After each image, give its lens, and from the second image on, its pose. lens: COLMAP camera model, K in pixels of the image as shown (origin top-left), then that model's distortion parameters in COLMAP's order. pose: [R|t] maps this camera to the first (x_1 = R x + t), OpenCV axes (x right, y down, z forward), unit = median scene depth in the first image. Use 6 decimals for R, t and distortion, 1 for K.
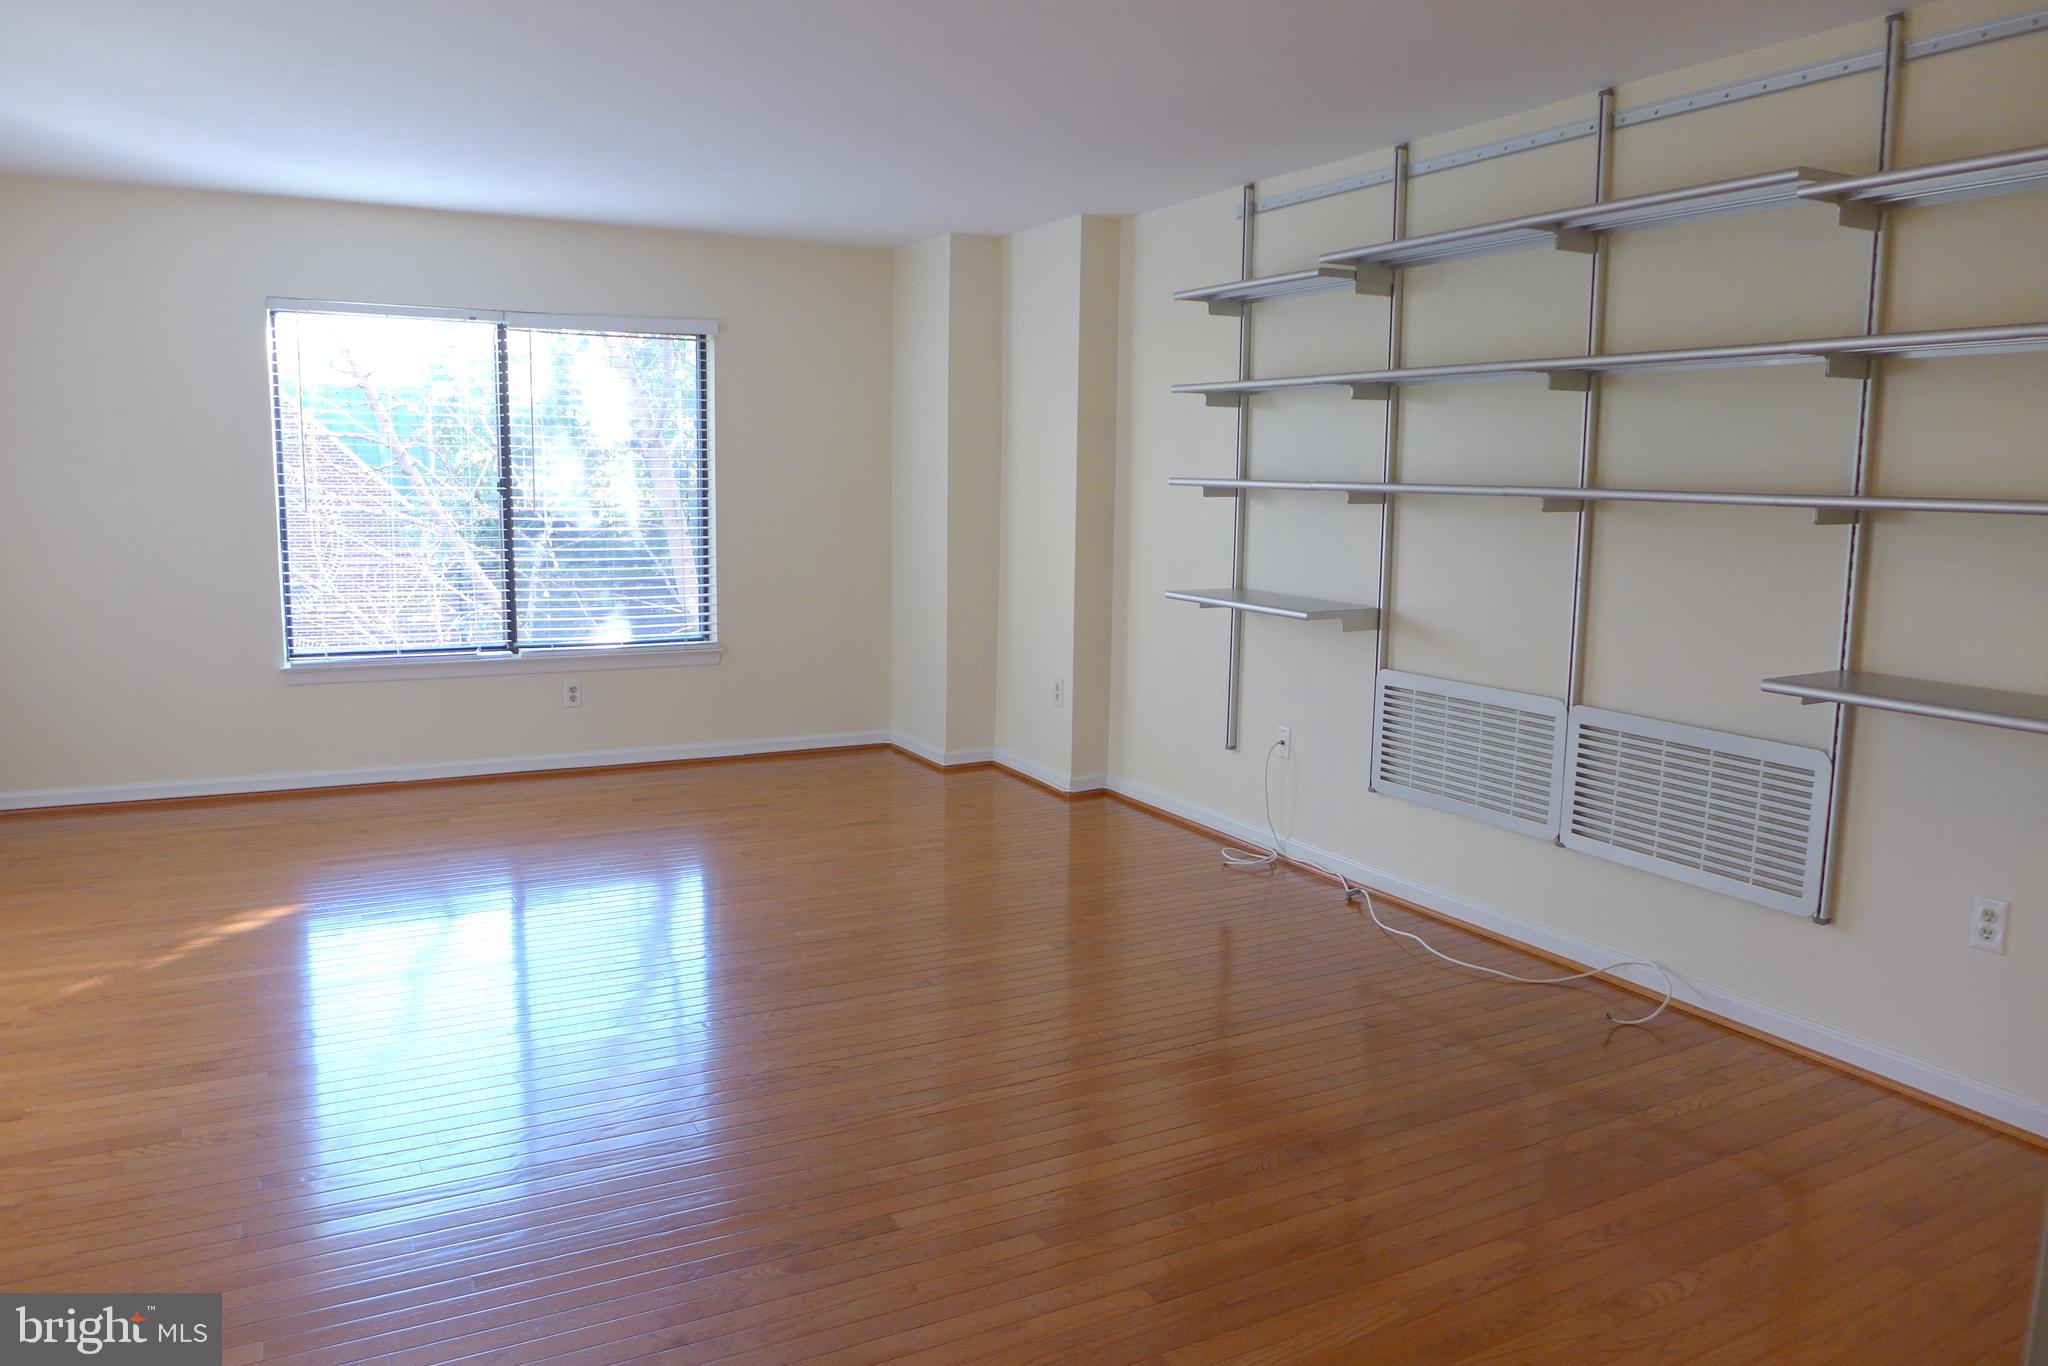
lens RADIAL K [[1436.7, 0, 1008.2], [0, 1436.7, 645.1], [0, 0, 1]] dist [-0.046426, 0.019498]
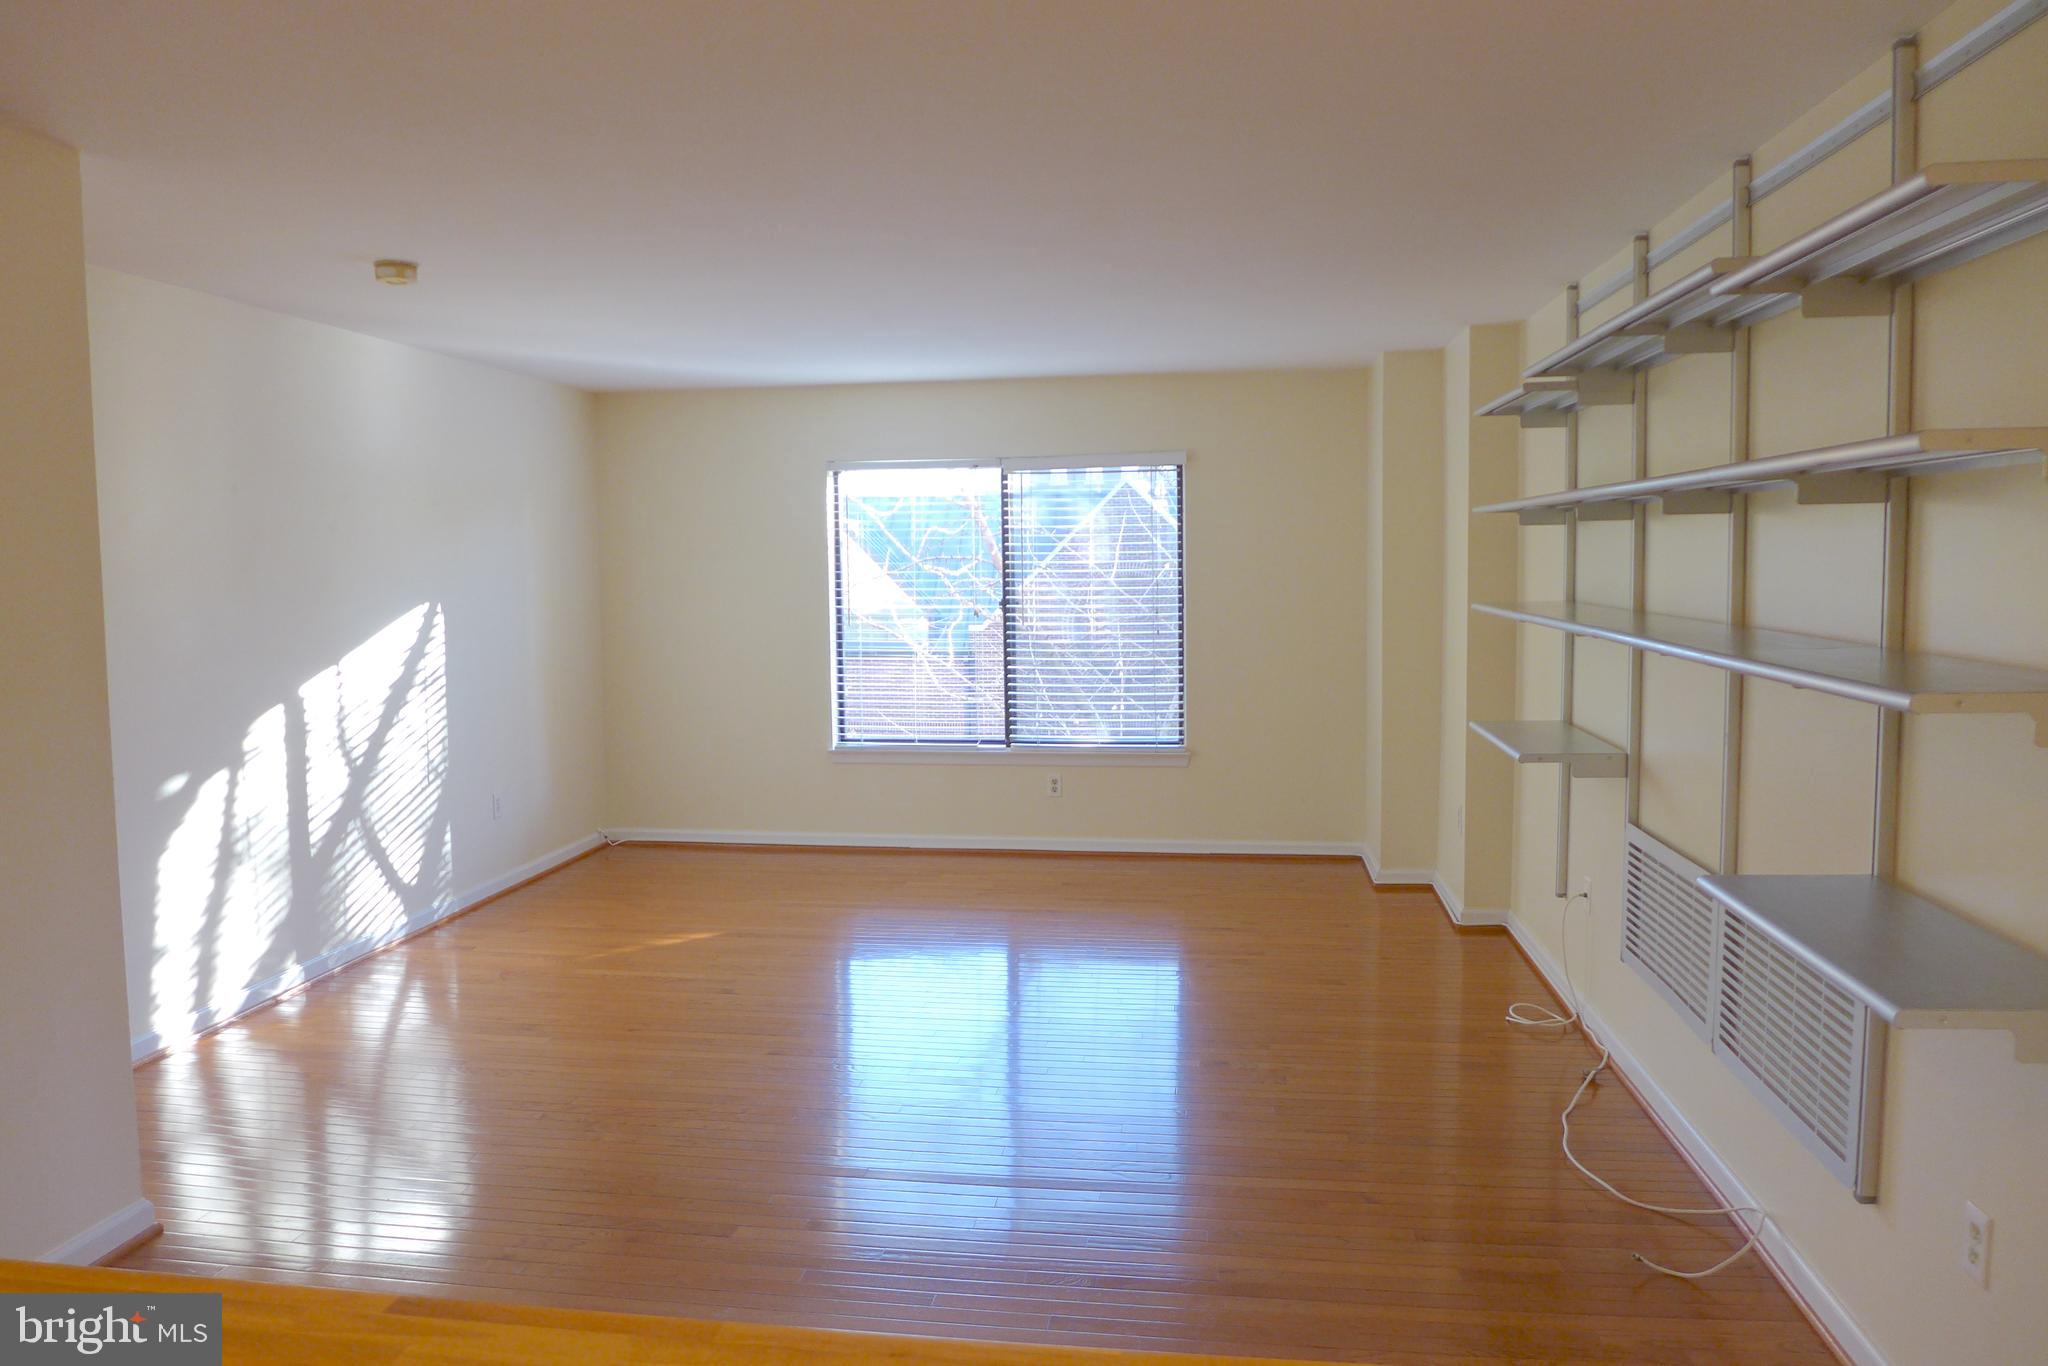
lens RADIAL K [[1436.7, 0, 1008.7], [0, 1436.7, 680.4], [0, 0, 1]] dist [-0.046426, 0.019498]
pose [[0.808129, 0.027349, -0.588370, 0.410585], [-0.046110, 0.998793, -0.016906, -0.034562], [0.587198, 0.040792, 0.808415, 0.055665]]
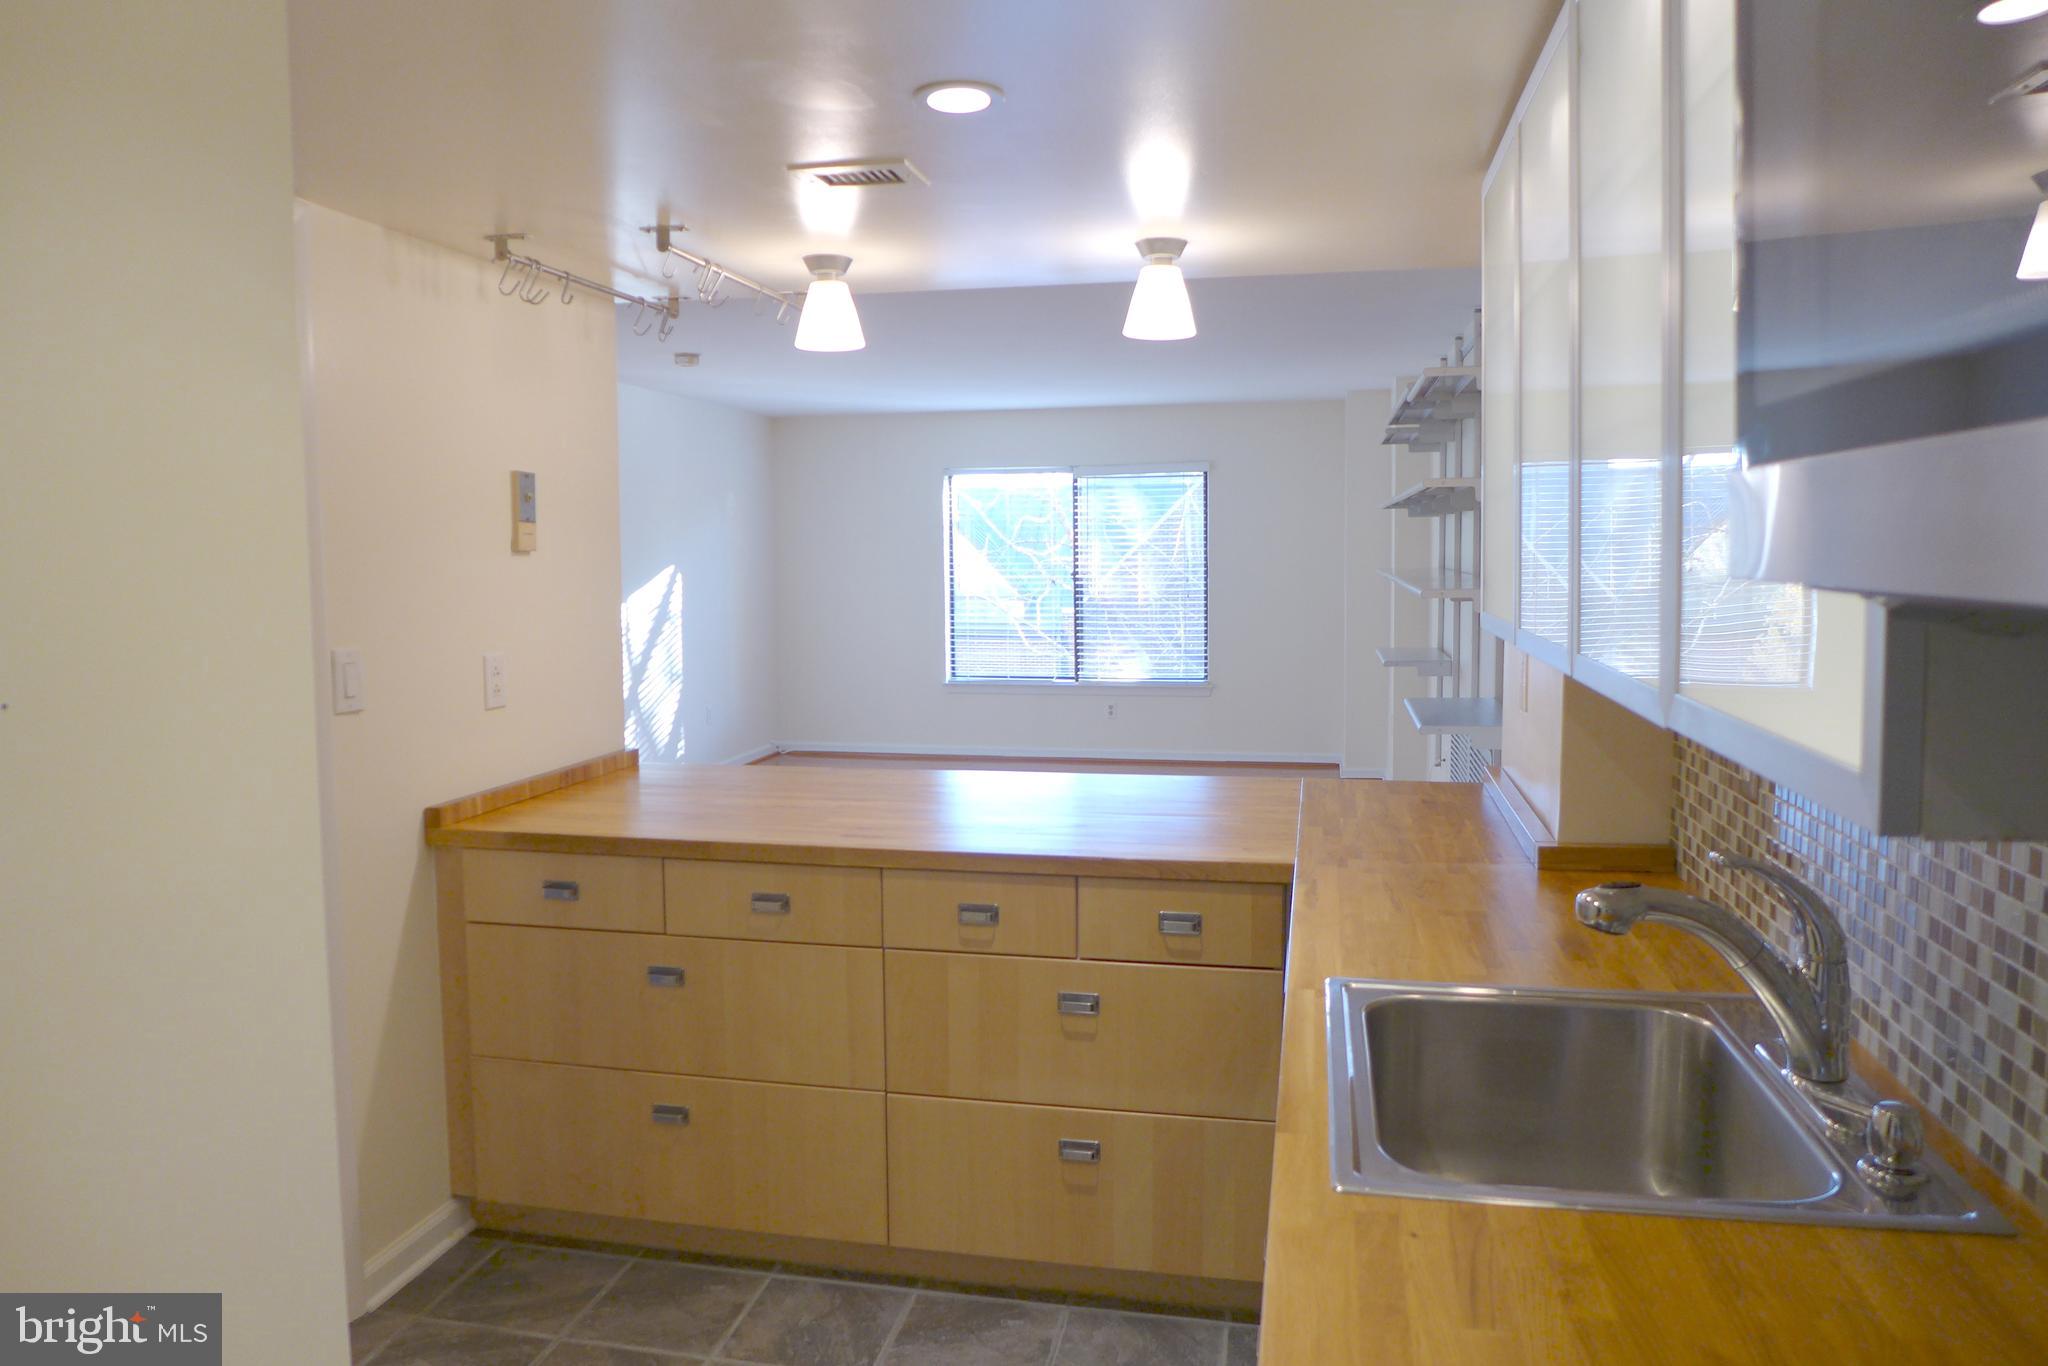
lens RADIAL K [[1436.7, 0, 1017.2], [0, 1436.7, 678.5], [0, 0, 1]] dist [-0.046426, 0.019498]
pose [[0.763723, 0.040546, -0.644269, 0.741779], [-0.059704, 0.998184, -0.007954, 0.022905], [0.642777, 0.044540, 0.764758, -0.299153]]
